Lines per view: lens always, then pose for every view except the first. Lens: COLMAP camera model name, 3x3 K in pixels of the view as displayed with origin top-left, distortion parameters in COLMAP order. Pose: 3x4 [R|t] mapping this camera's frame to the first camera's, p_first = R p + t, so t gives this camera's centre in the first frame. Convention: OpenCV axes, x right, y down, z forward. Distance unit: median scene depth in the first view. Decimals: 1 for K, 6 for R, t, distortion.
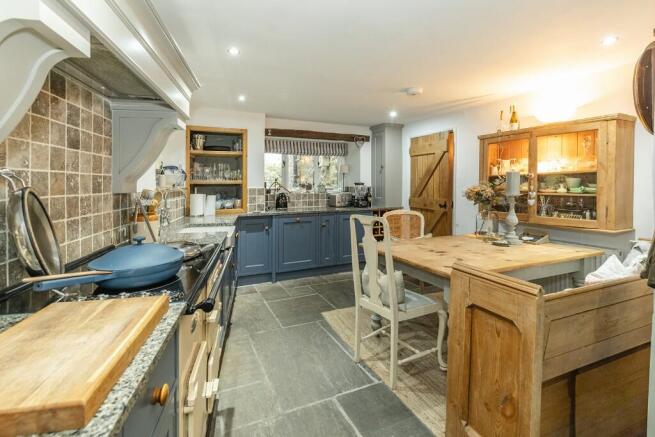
lens RADIAL K [[307.3, 0, 330.0], [0, 307.3, 184.3], [0, 0, 1]] dist [0.001024, 0.000244]
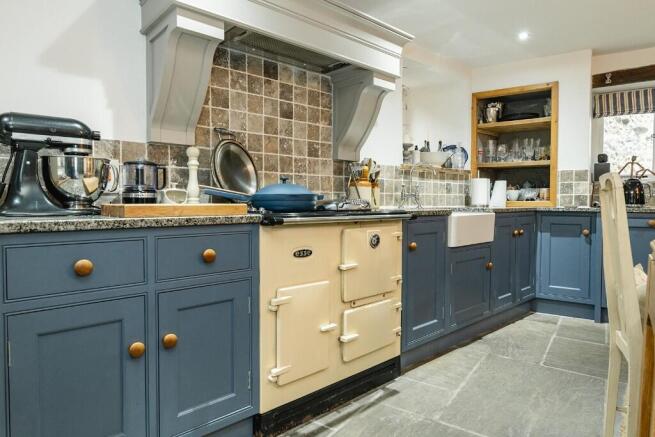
lens RADIAL K [[440.7, 0, 327.5], [0, 440.7, 218.5], [0, 0, 1]] dist [-0.004084, 0.000020]
pose [[0.482209, 0.033928, -0.875399, 0.588645], [-0.011005, 0.999406, 0.032672, 0.162058], [0.875987, -0.006121, 0.482295, 0.181129]]
